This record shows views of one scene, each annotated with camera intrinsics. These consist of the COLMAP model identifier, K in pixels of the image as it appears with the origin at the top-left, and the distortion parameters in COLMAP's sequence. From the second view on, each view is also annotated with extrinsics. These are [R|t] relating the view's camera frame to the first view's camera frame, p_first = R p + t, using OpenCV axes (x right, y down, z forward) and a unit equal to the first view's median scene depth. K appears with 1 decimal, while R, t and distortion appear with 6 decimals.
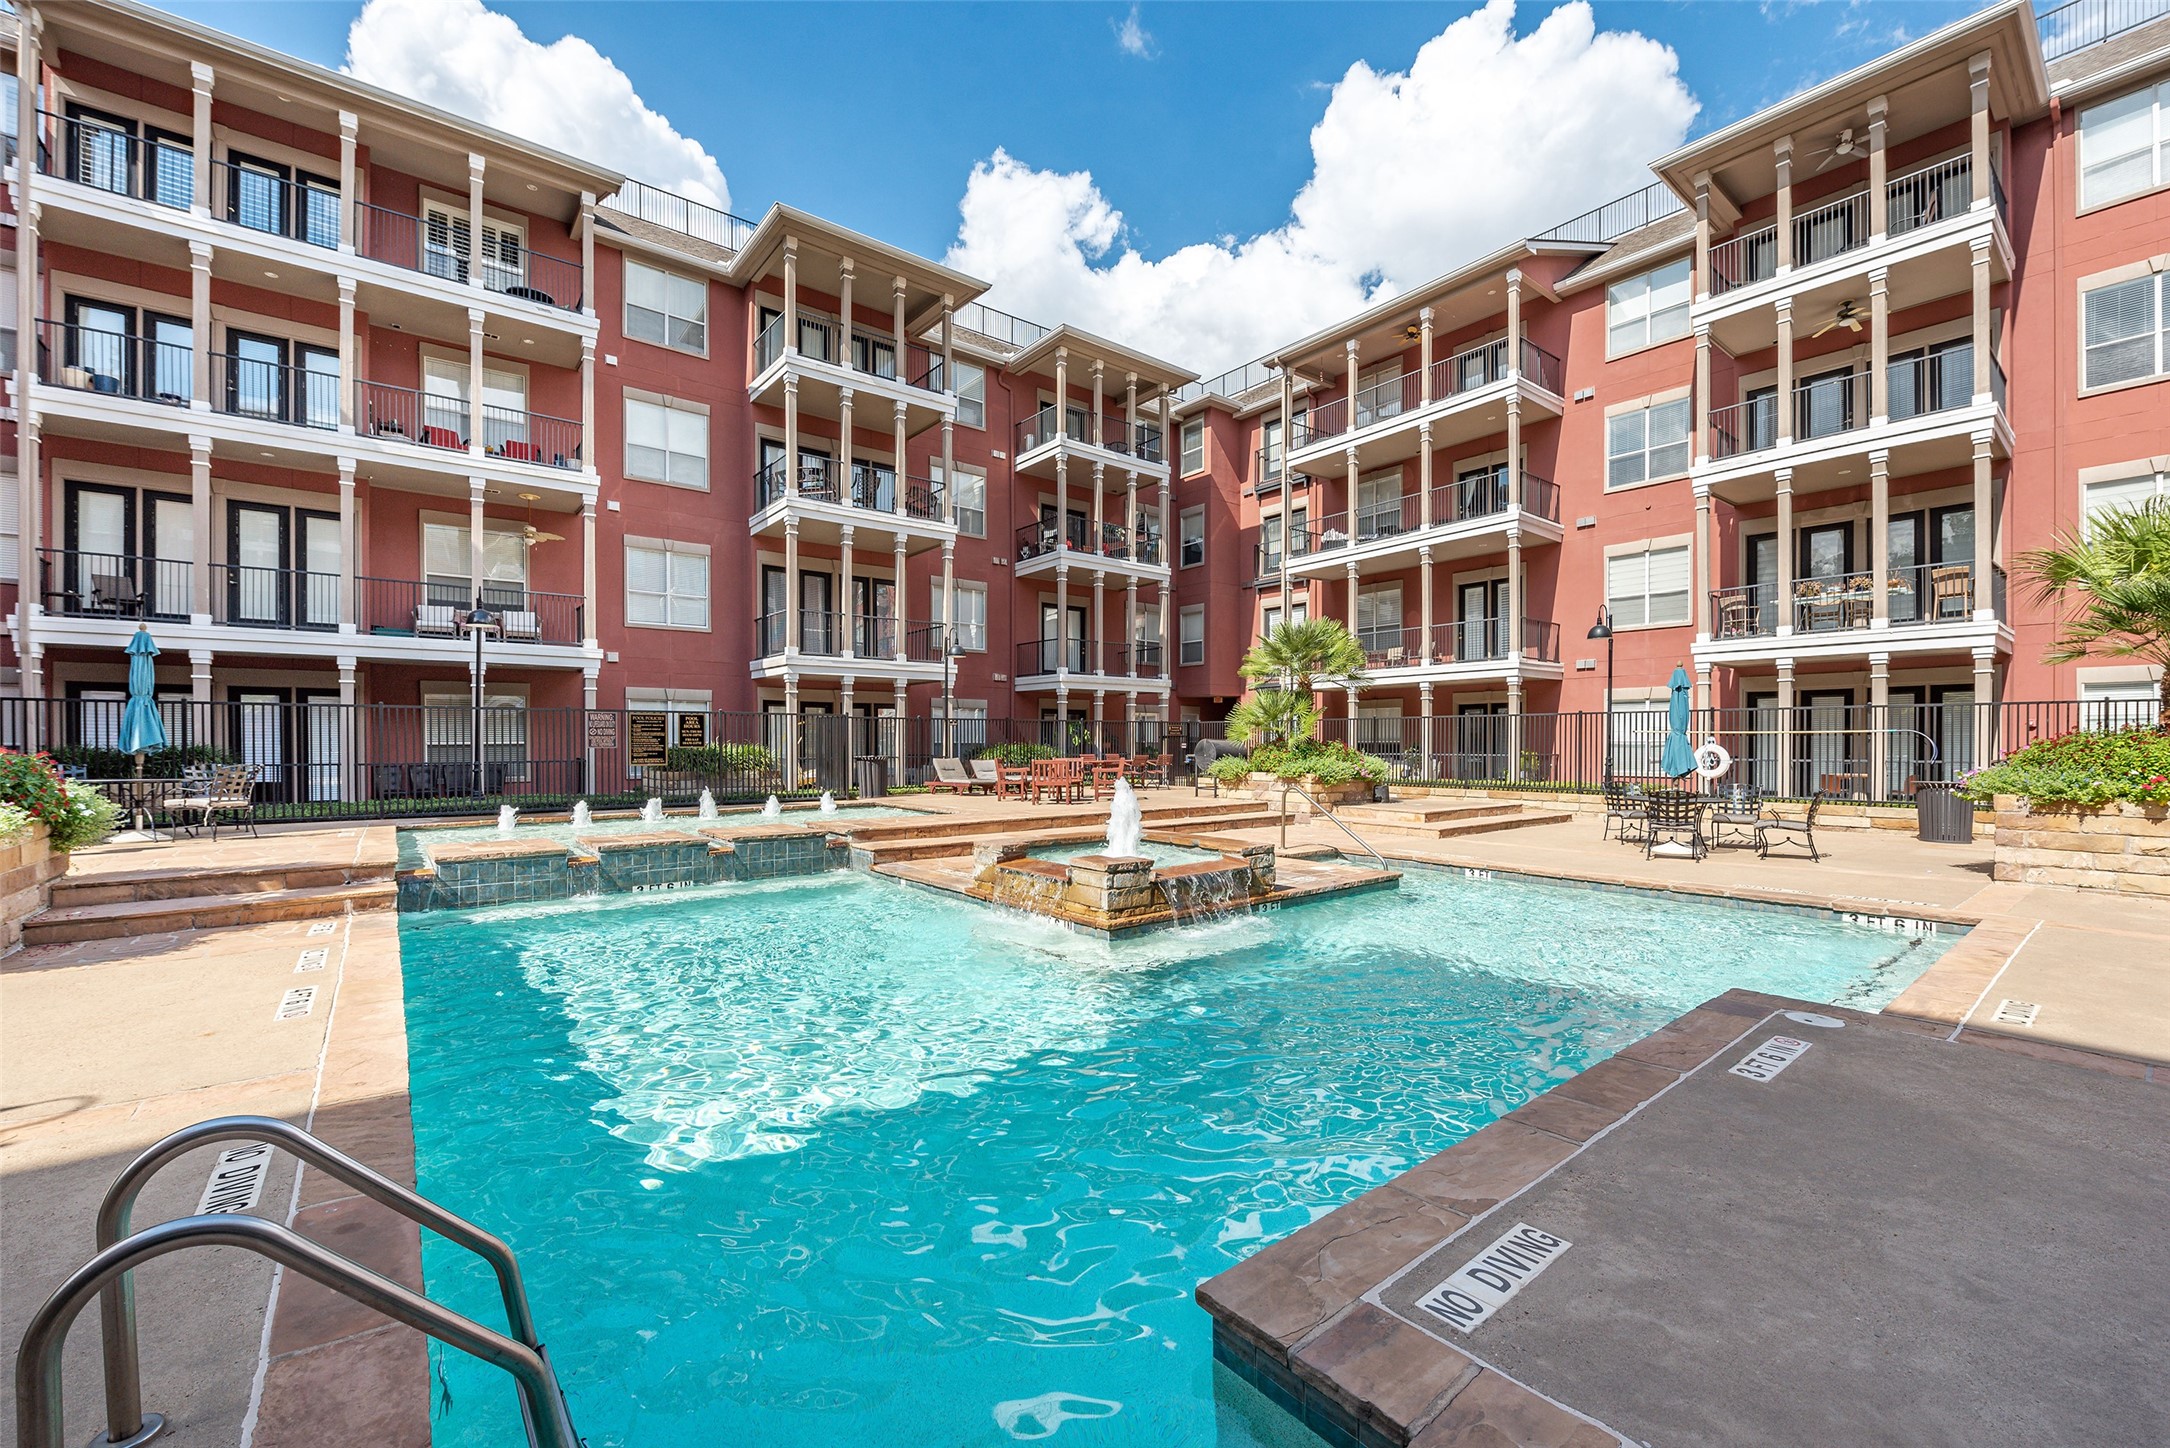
lens RADIAL K [[862.0, 0, 1096.4], [0, 862.0, 748.3], [0, 0, 1]] dist [-0.002300, -0.004186]
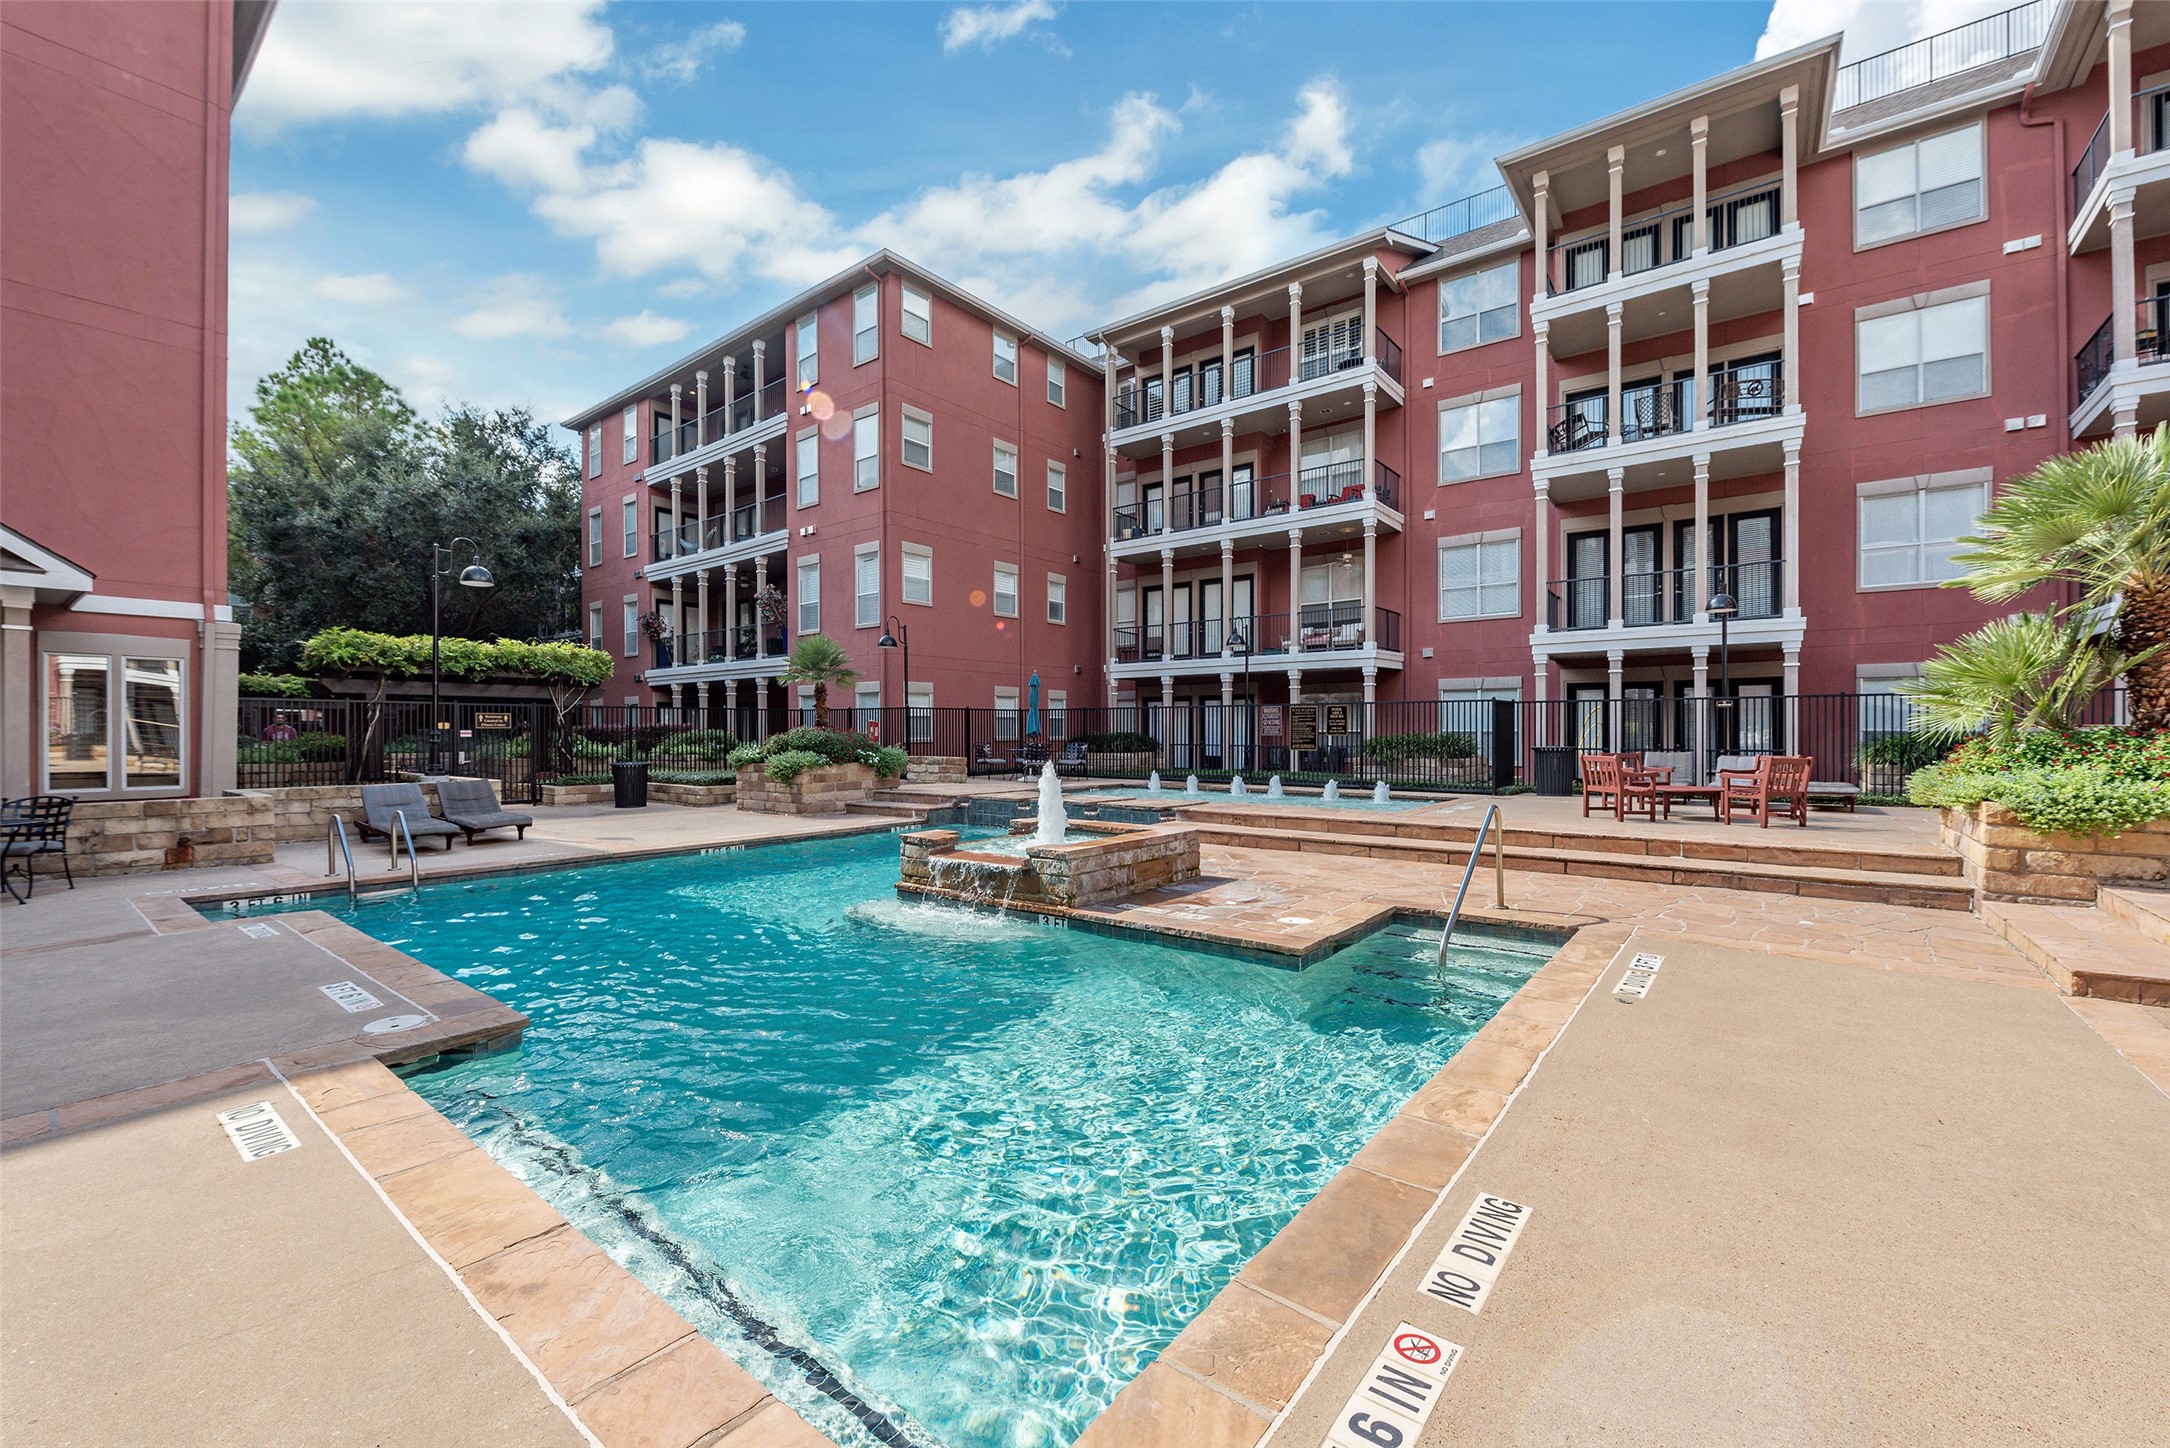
lens RADIAL K [[862.0, 0, 1096.4], [0, 862.0, 748.3], [0, 0, 1]] dist [-0.002300, -0.004186]
pose [[0.246561, 0.017980, -0.968960, 0.387886], [-0.005841, 0.999837, 0.017067, -0.000824], [0.969110, 0.001452, 0.246626, 0.303905]]
